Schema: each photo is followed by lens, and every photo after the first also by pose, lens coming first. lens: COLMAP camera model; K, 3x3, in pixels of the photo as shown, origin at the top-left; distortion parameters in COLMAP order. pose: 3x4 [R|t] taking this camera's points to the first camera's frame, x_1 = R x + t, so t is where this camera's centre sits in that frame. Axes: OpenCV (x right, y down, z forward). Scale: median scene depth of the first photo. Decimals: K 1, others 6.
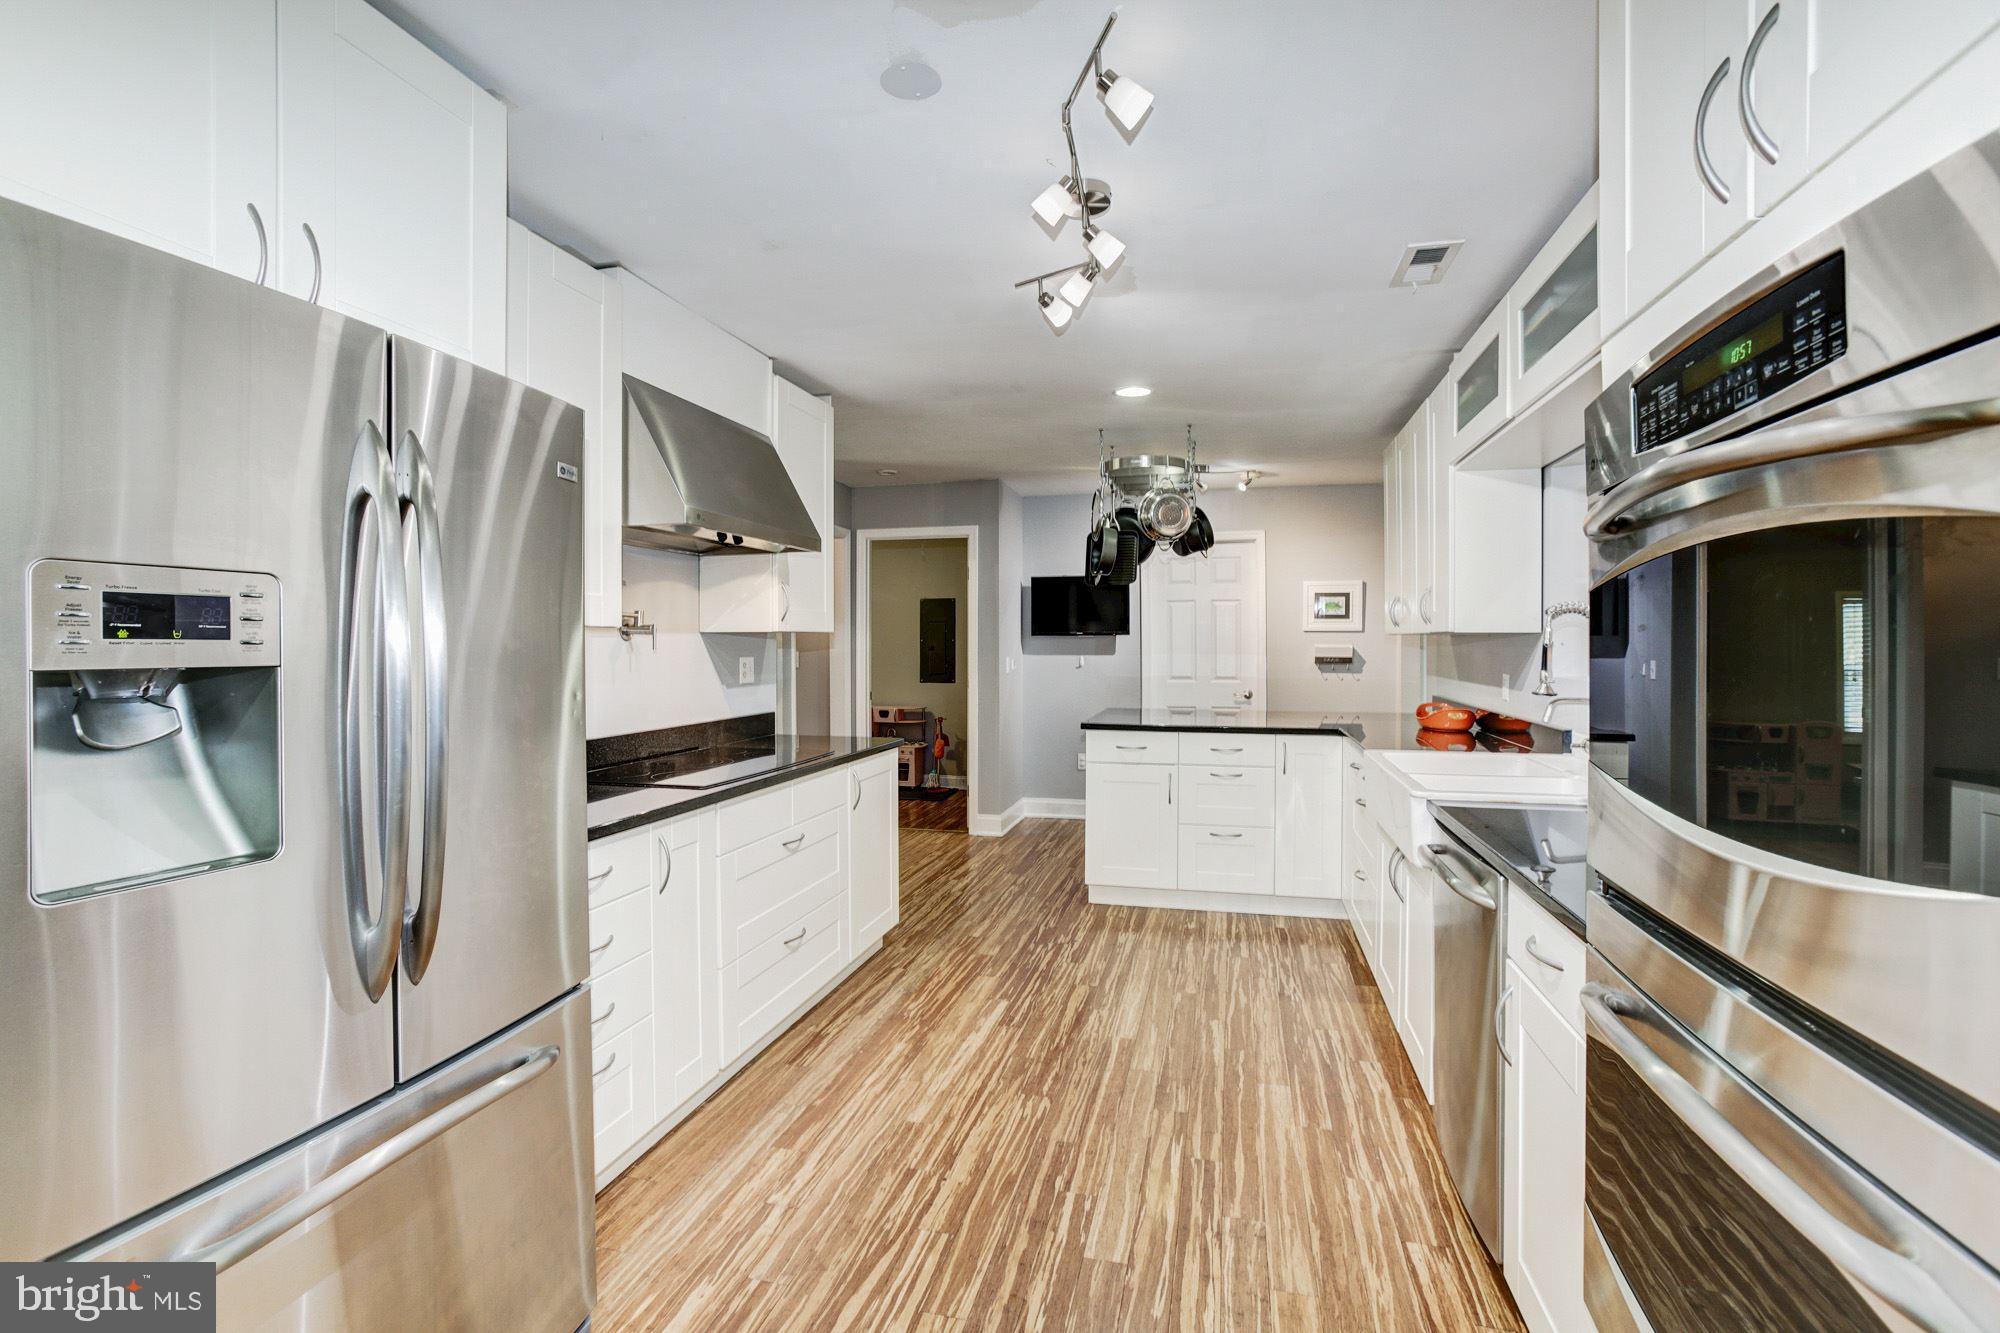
lens RADIAL K [[954.5, 0, 1002.0], [0, 954.5, 653.2], [0, 0, 1]] dist [-0.000785, 0.000743]
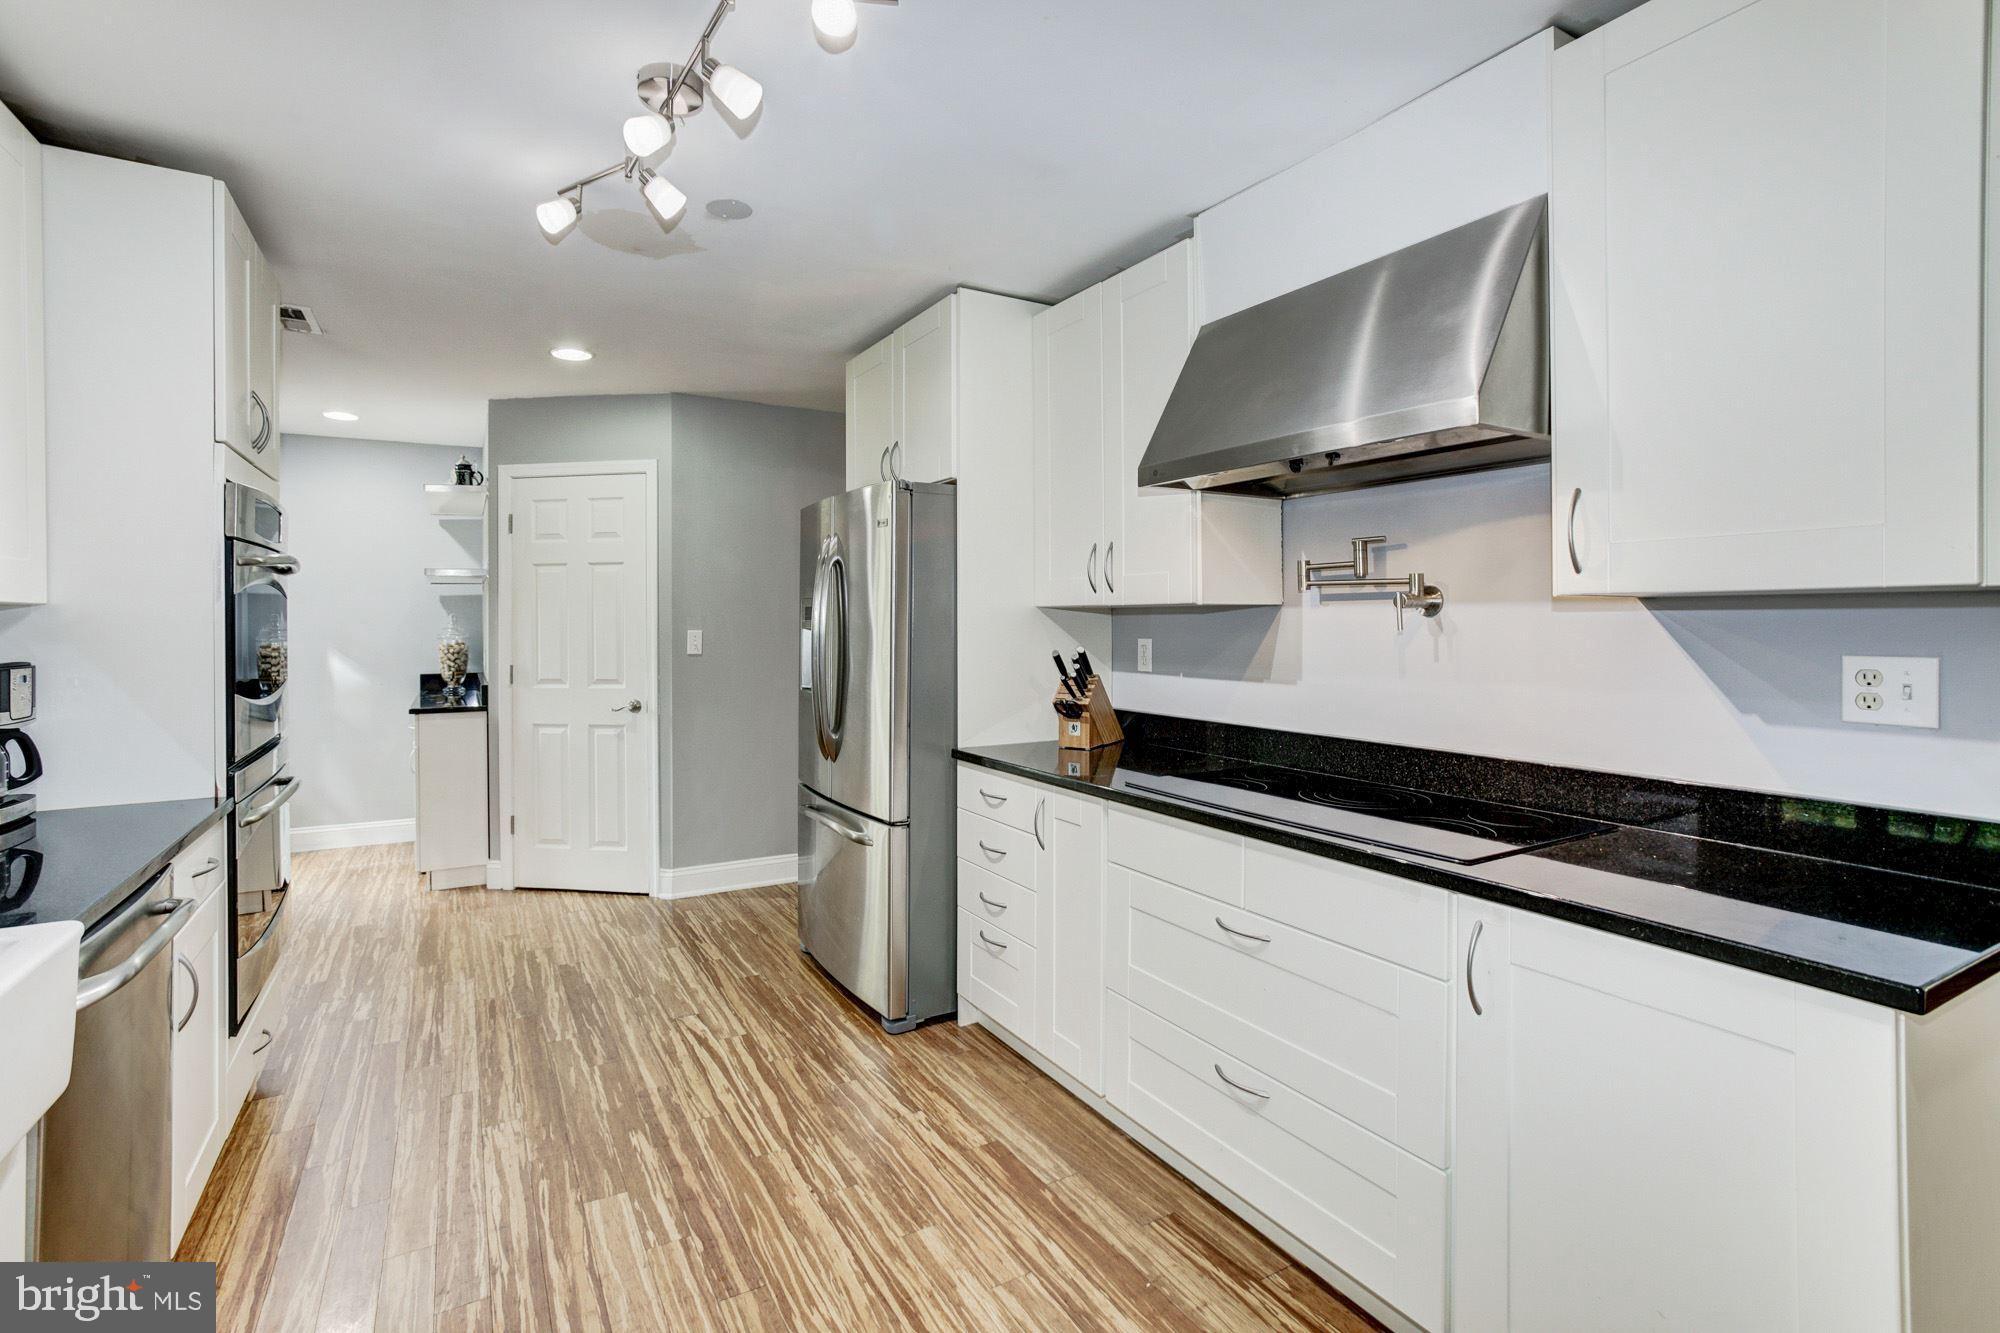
lens RADIAL K [[954.5, 0, 1007.5], [0, 954.5, 649.9], [0, 0, 1]] dist [-0.000785, 0.000743]
pose [[-0.724739, 0.016616, -0.688823, 0.464395], [0.000120, 0.999712, 0.023989, -0.014482], [0.689023, 0.017303, -0.724533, 1.886106]]
